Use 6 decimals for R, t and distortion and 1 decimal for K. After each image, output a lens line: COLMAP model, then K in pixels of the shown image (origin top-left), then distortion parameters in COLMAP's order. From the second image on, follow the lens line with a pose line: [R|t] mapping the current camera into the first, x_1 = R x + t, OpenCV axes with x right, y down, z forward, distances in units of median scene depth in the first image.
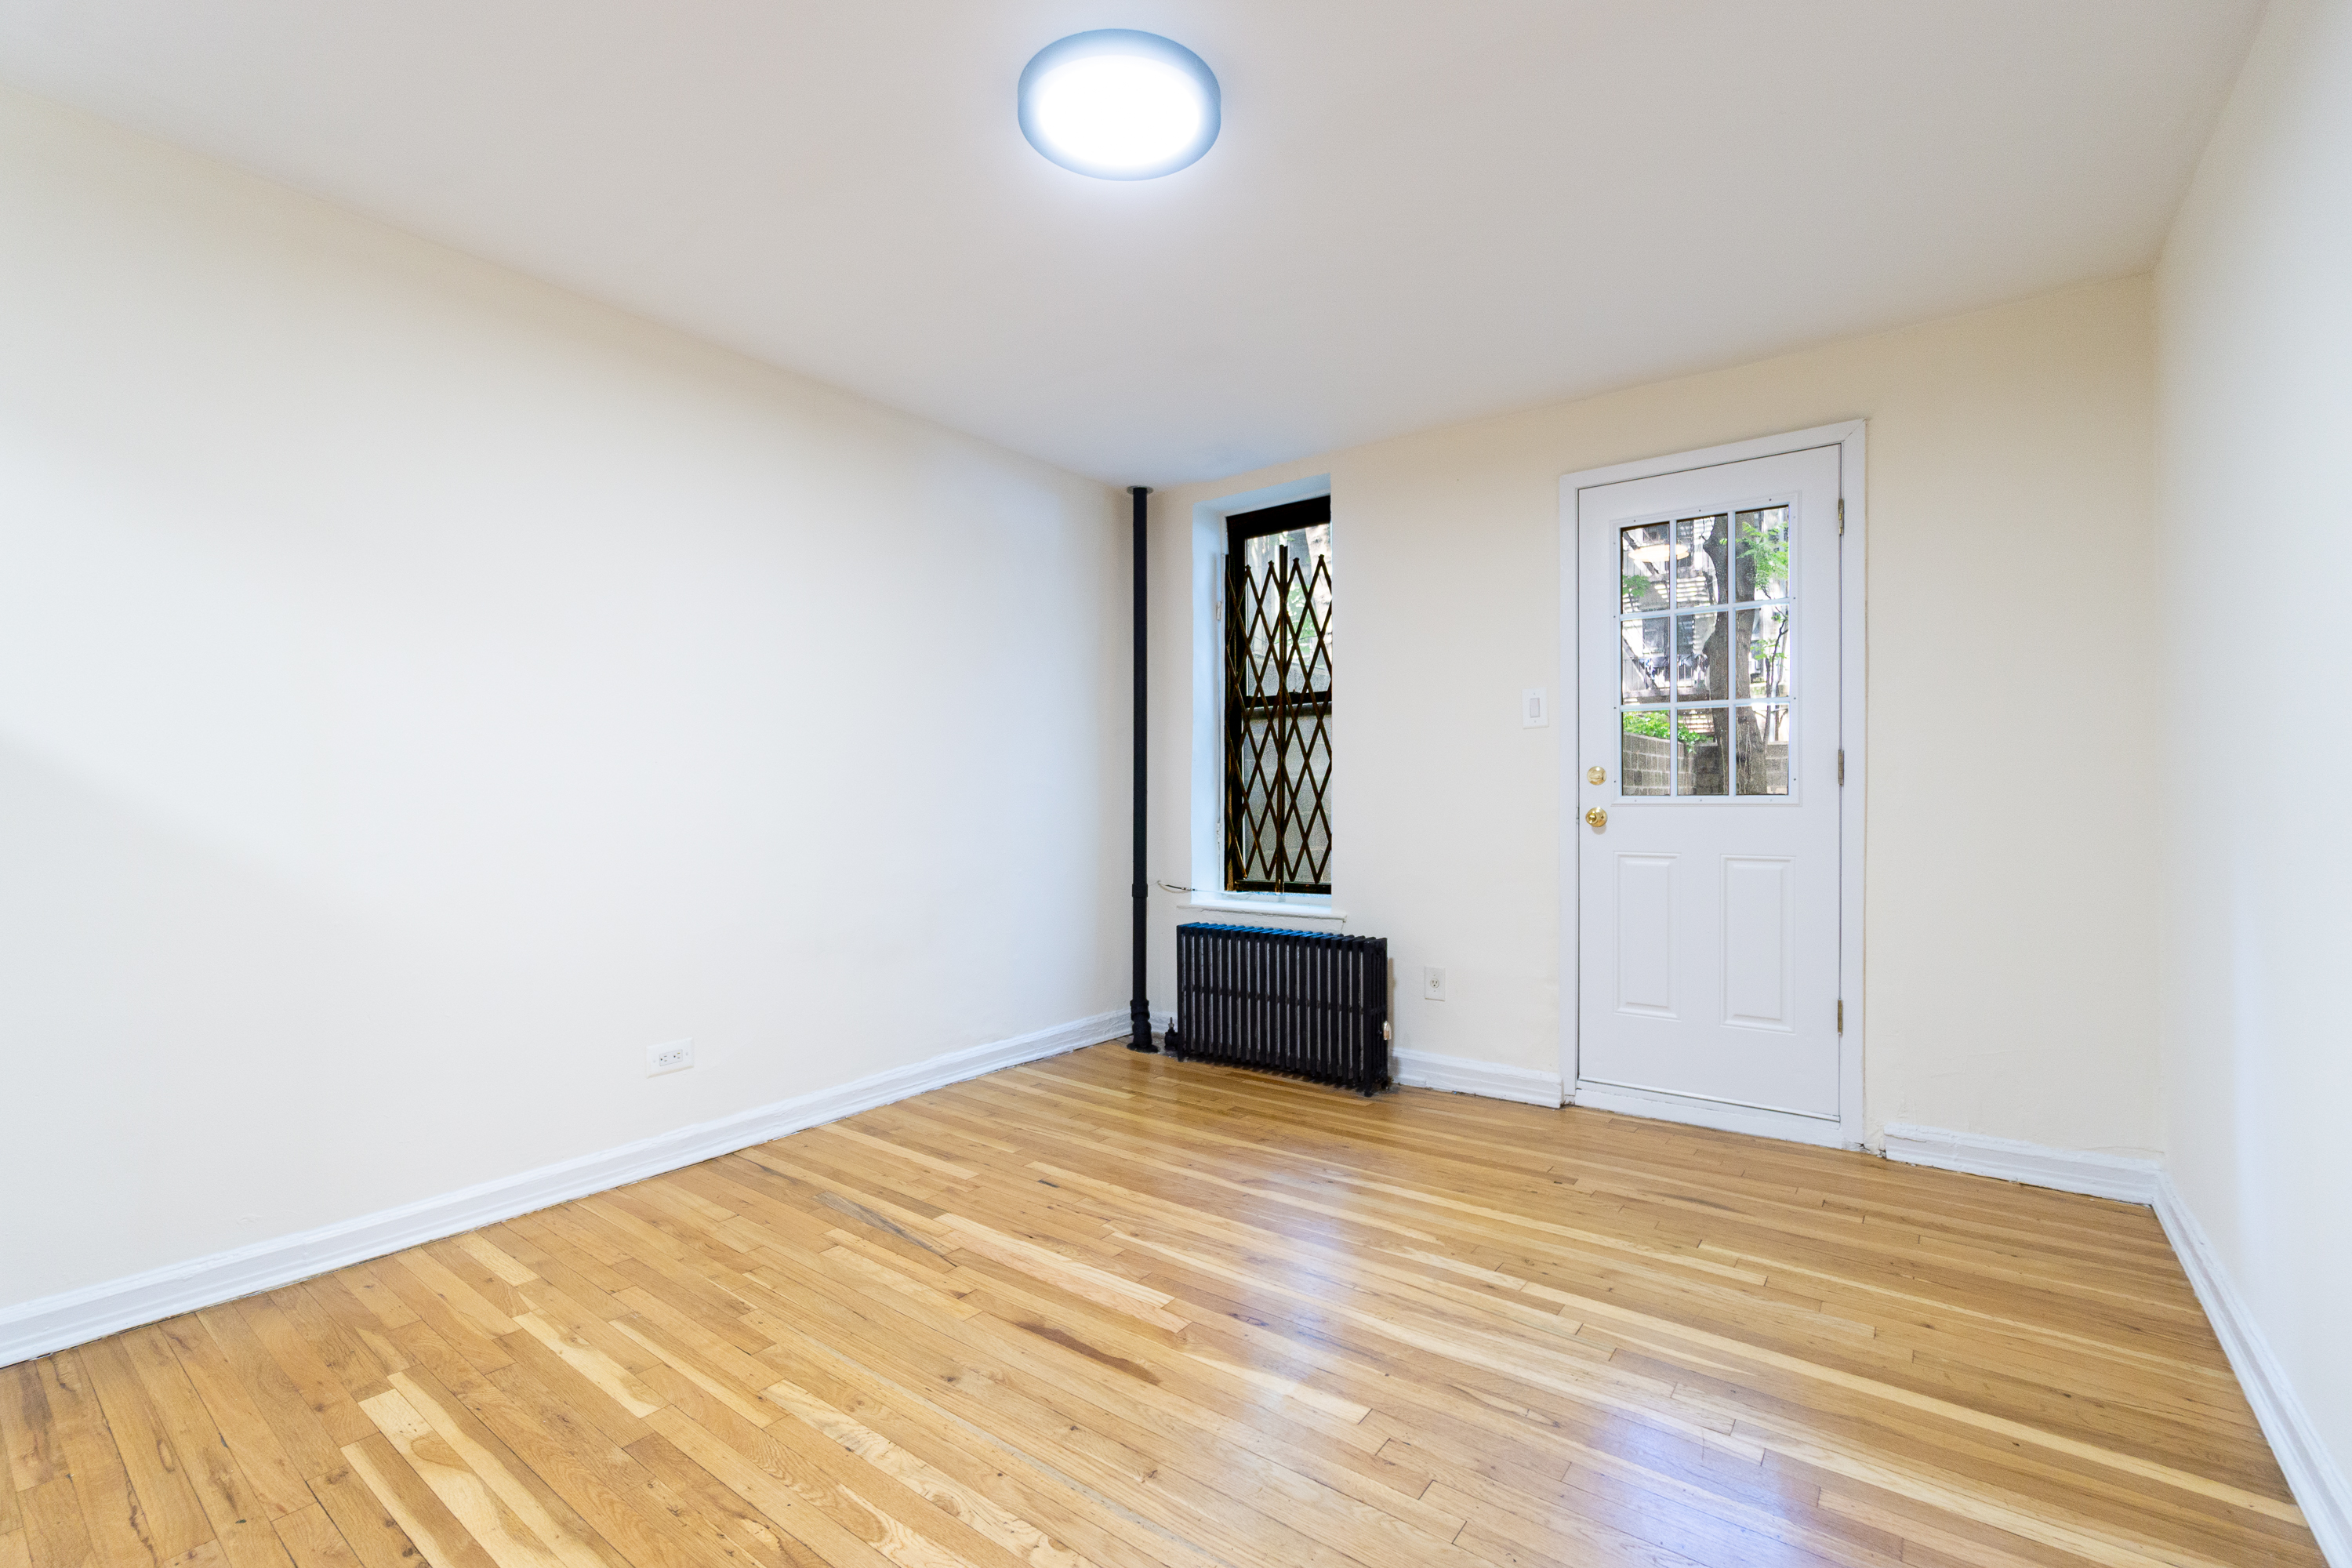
lens RADIAL K [[1025.6, 0, 1160.2], [0, 1025.6, 798.3], [0, 0, 1]] dist [0.004375, 0.000398]
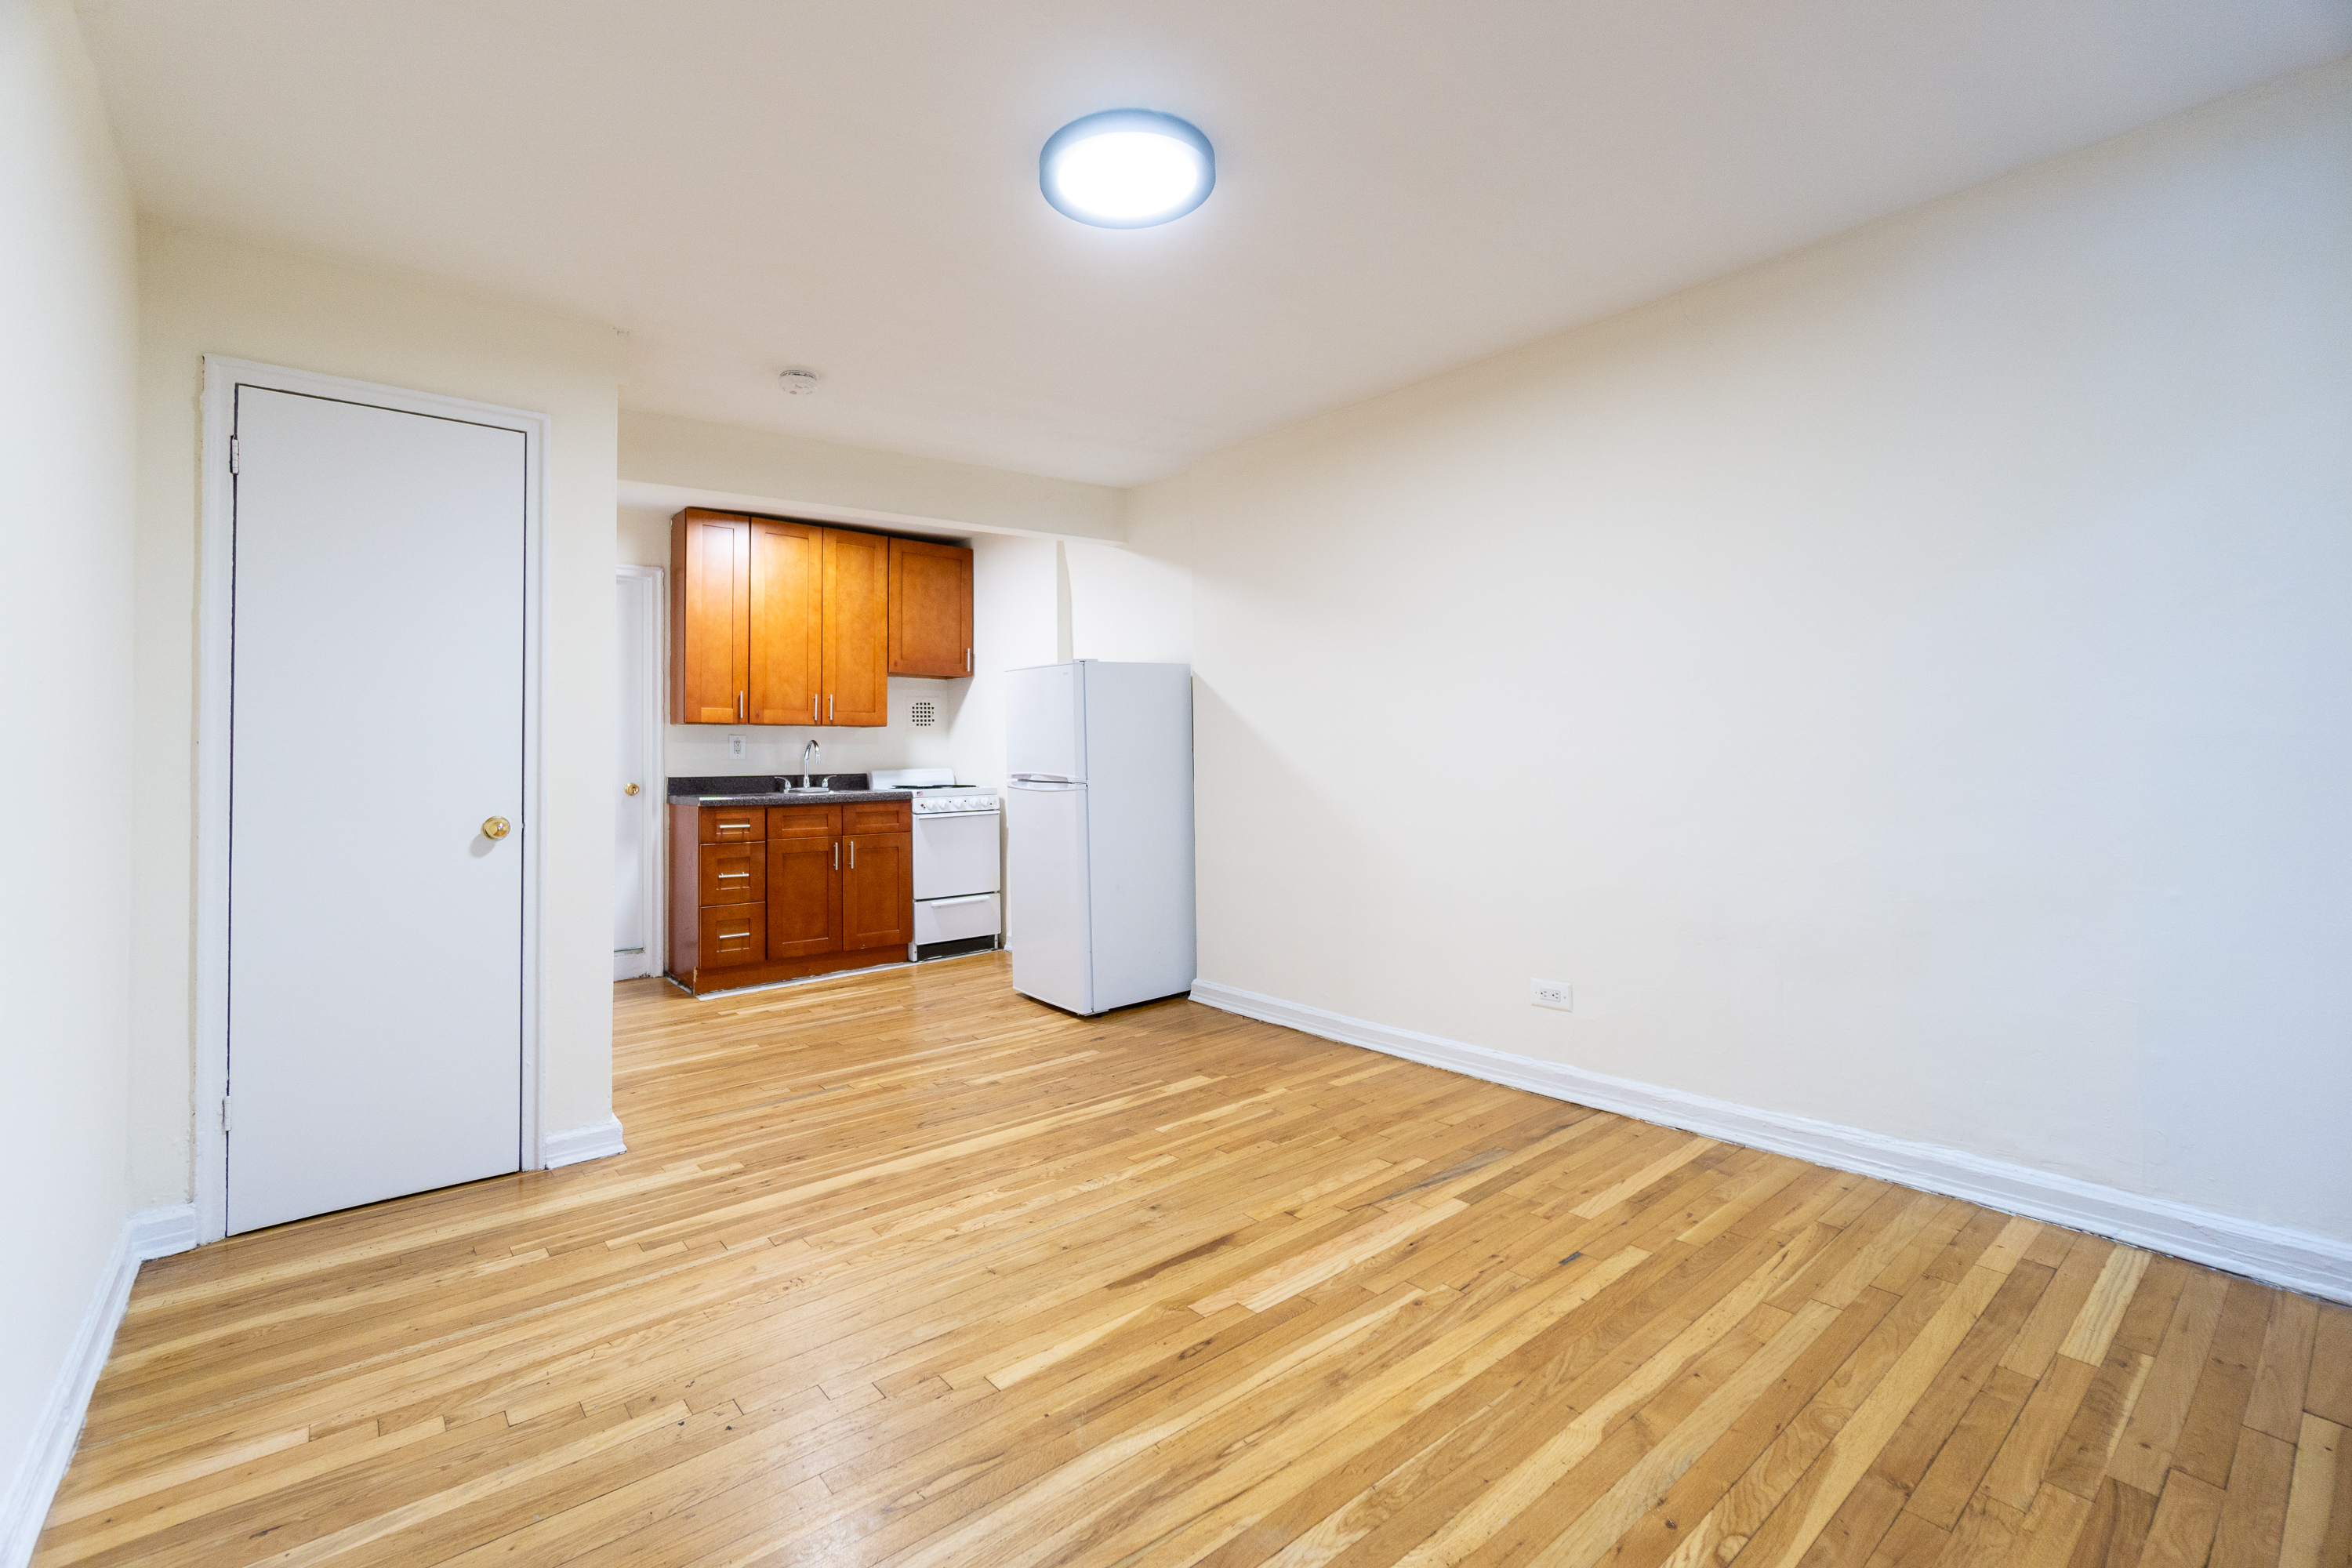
lens RADIAL K [[1025.6, 0, 1176.2], [0, 1025.6, 766.2], [0, 0, 1]] dist [0.004375, 0.000398]
pose [[-0.213861, 0.010699, -0.976806, 0.780519], [0.011428, 0.999899, 0.008450, -0.011349], [0.976797, -0.009356, -0.213962, 0.952519]]
